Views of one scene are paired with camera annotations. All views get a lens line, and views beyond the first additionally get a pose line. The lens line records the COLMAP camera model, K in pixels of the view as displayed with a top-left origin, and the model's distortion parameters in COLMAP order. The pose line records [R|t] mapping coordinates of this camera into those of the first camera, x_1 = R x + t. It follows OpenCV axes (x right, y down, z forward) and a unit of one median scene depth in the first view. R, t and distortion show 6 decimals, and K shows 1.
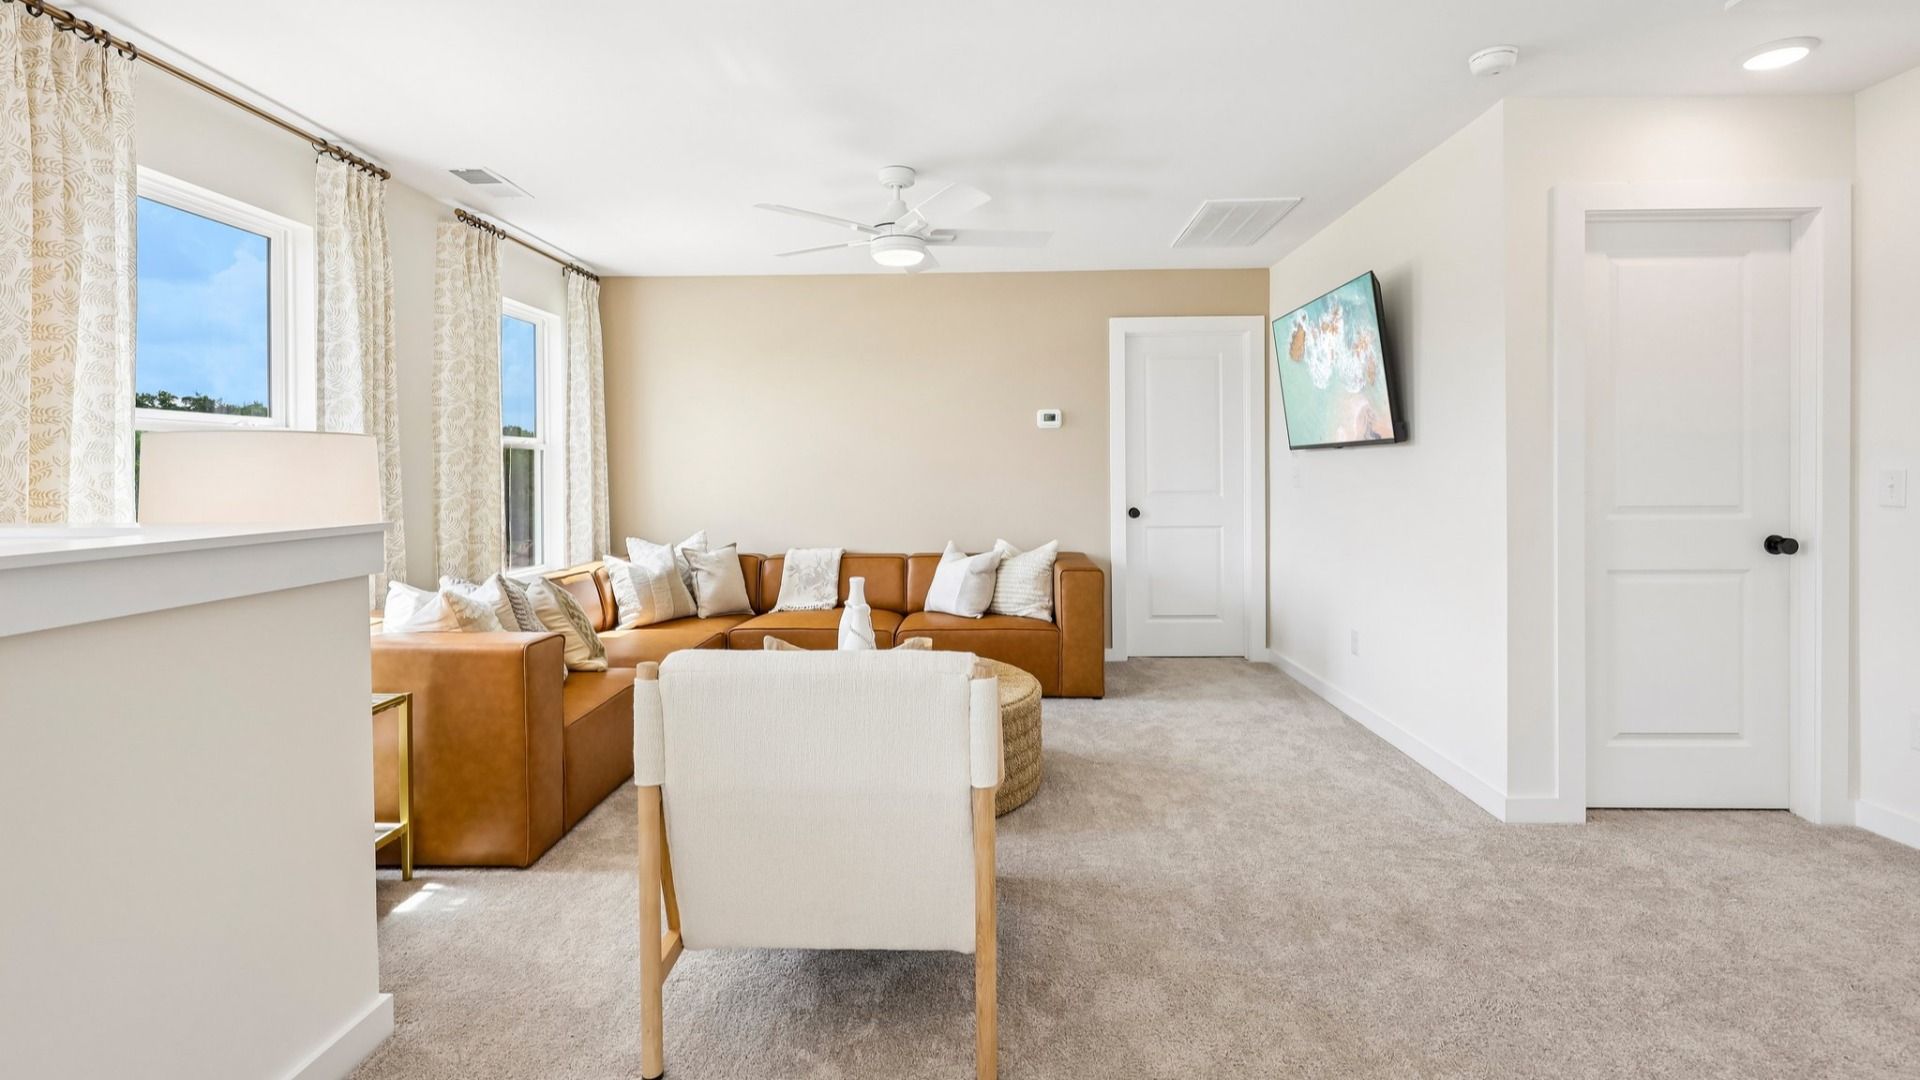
lens RADIAL K [[867.1, 0, 960.5], [0, 867.1, 474.7], [0, 0, 1]] dist [0.001236, 0.000188]
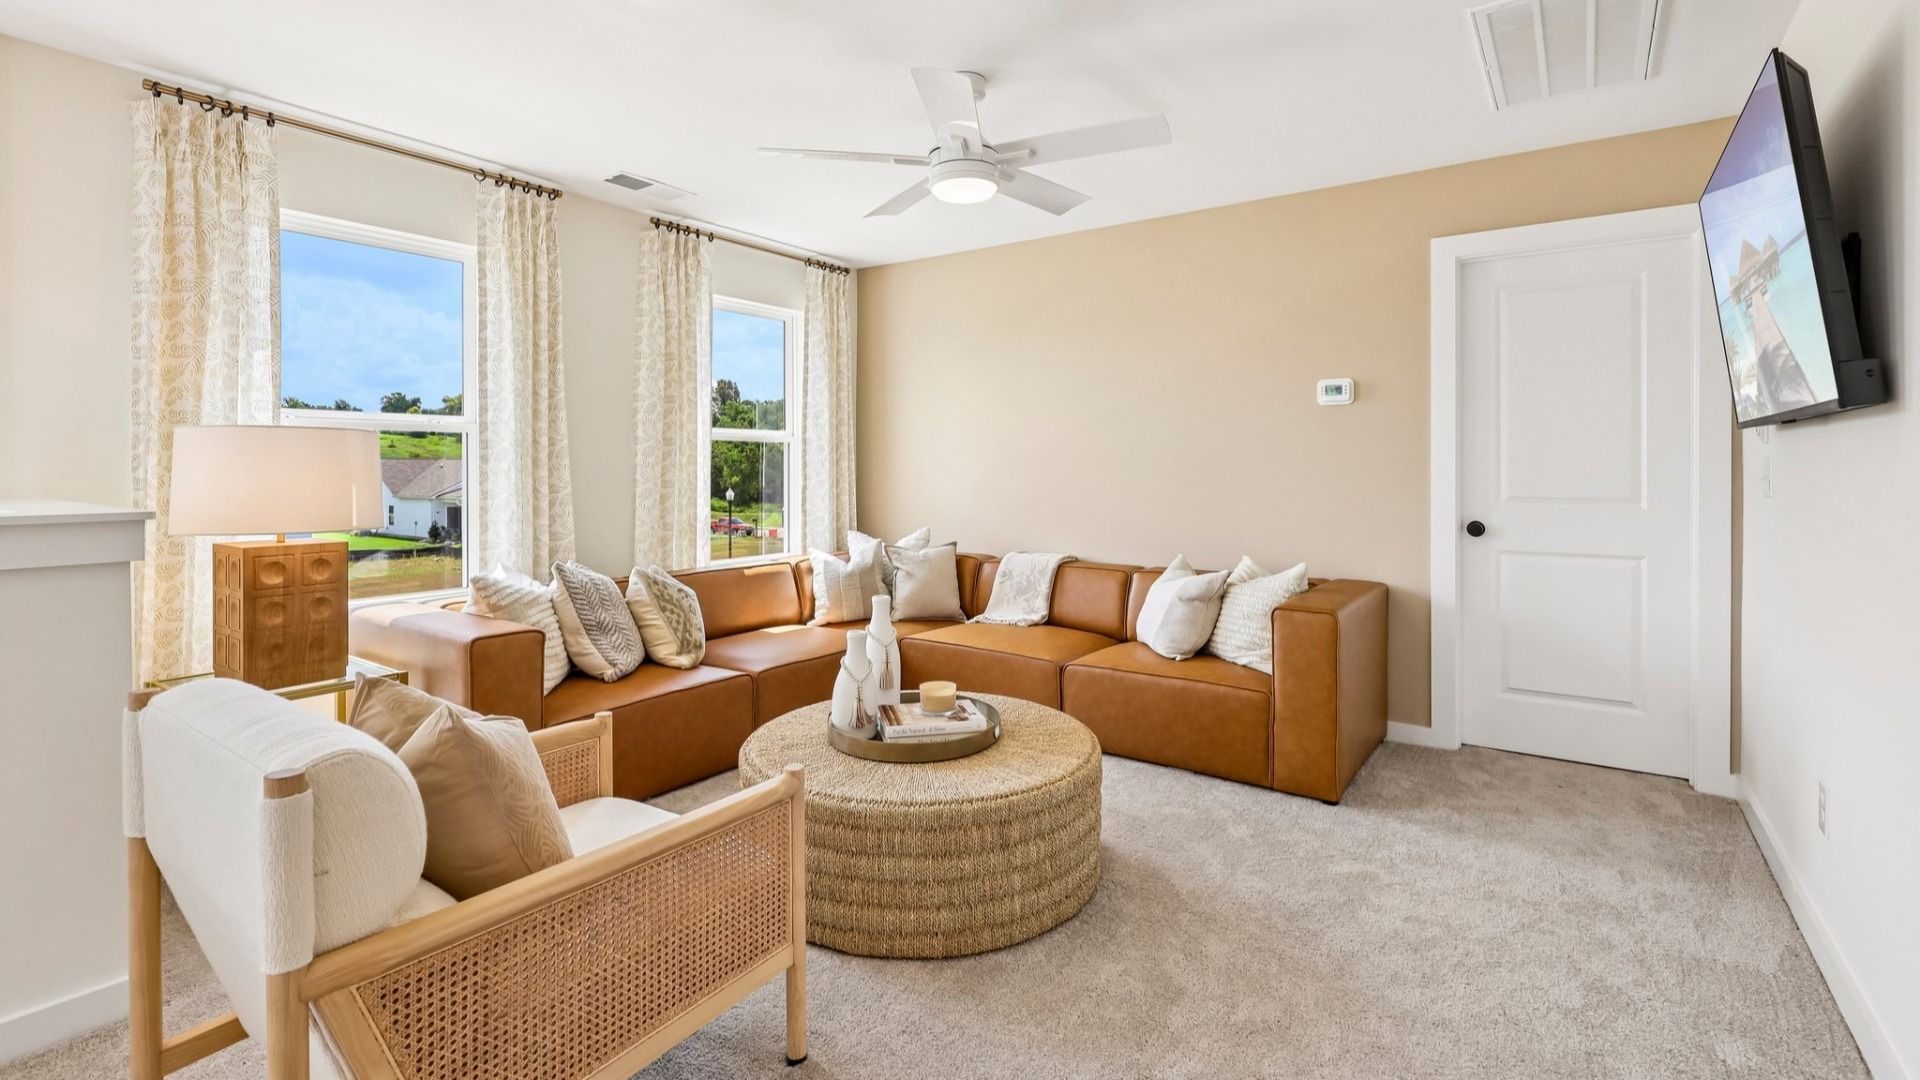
lens RADIAL K [[867.1, 0, 960.5], [0, 867.1, 474.7], [0, 0, 1]] dist [0.001236, 0.000188]
pose [[0.831209, 0.011684, -0.555838, 0.287220], [-0.006711, 0.999917, 0.010983, -0.002688], [0.555920, -0.005399, 0.831218, 0.275305]]
